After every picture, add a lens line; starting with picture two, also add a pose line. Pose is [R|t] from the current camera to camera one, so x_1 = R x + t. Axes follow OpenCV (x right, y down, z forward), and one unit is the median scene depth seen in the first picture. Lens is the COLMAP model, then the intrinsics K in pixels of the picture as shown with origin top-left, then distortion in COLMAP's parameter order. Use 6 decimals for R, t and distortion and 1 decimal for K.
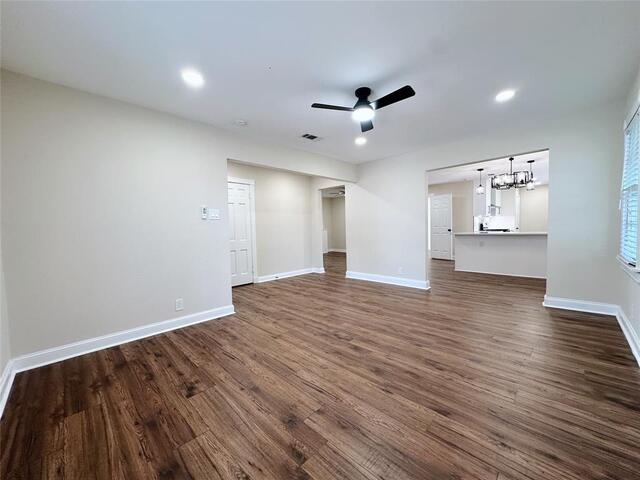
lens RADIAL K [[253.5, 0, 320.8], [0, 253.5, 240.4], [0, 0, 1]] dist [-0.000780, 0.000399]
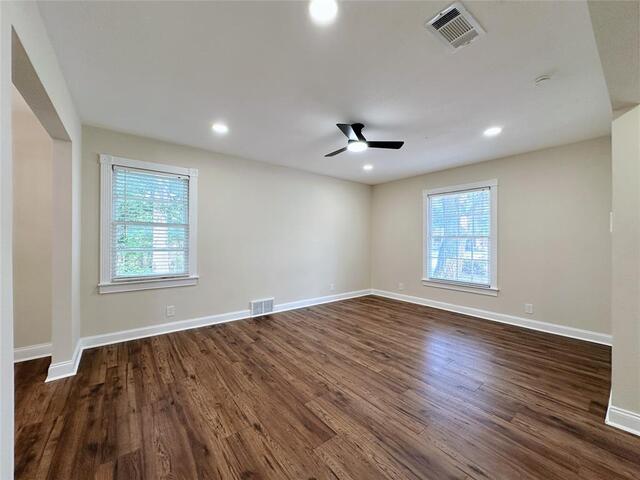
lens RADIAL K [[256.7, 0, 321.5], [0, 256.7, 238.5], [0, 0, 1]] dist [0.000370, 0.000105]
pose [[-0.992228, 0.022782, 0.122329, 0.183424], [0.027712, 0.998865, 0.038751, -0.138760], [-0.121308, 0.041840, -0.991733, 2.029050]]
